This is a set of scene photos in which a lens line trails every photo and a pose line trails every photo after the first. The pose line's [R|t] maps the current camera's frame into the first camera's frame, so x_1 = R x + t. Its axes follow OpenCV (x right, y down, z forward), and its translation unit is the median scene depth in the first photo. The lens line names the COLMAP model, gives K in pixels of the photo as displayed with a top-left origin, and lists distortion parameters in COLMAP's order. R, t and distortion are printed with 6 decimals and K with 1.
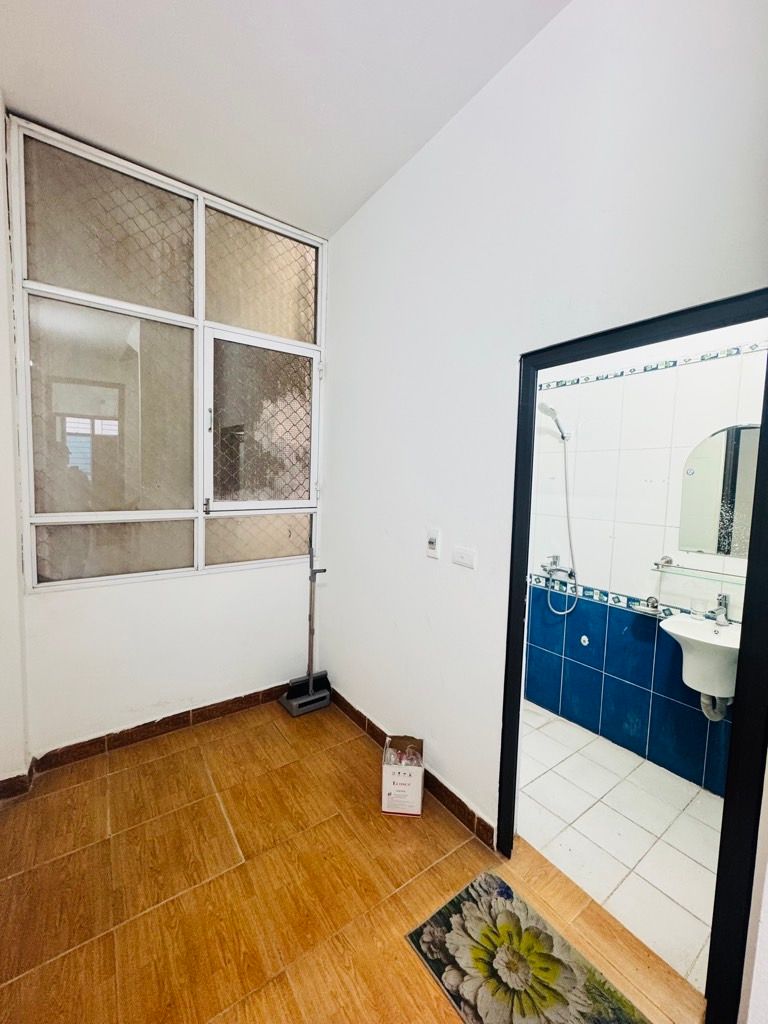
lens RADIAL K [[407.3, 0, 381.9], [0, 407.3, 510.7], [0, 0, 1]] dist [-0.005174, -0.000685]
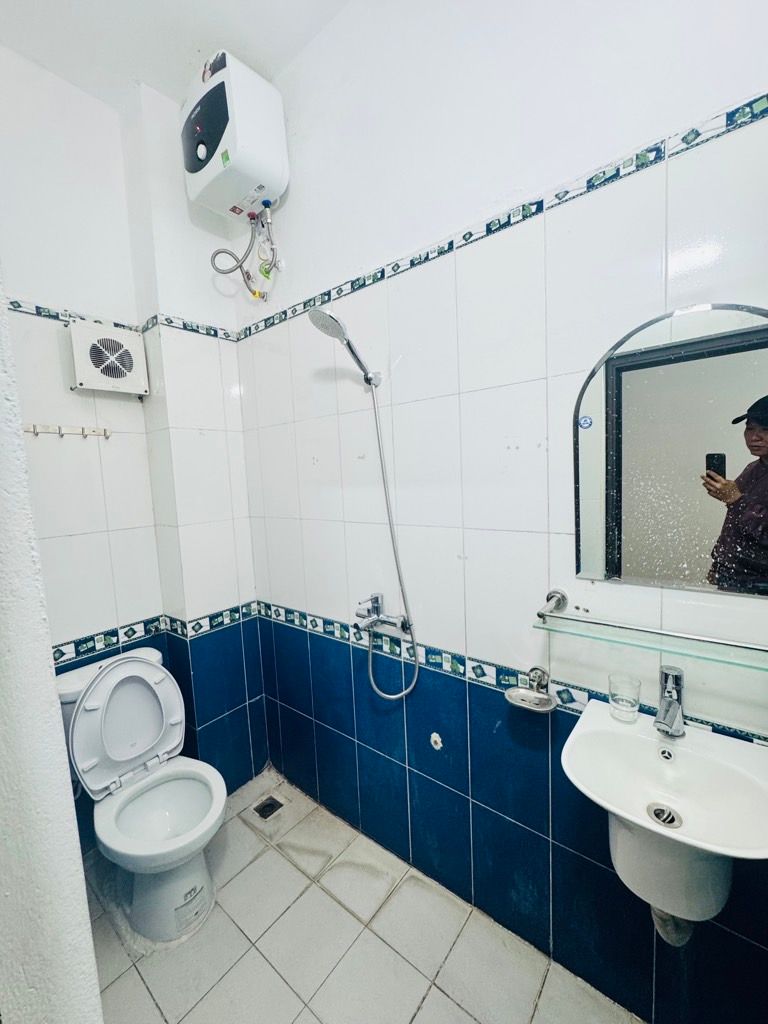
lens RADIAL K [[407.3, 0, 385.2], [0, 407.3, 511.6], [0, 0, 1]] dist [-0.005174, -0.000685]
pose [[0.957543, -0.098004, 0.271120, 0.309634], [0.093056, 0.995176, 0.031078, -0.020292], [-0.272858, -0.004529, 0.962044, 0.479784]]
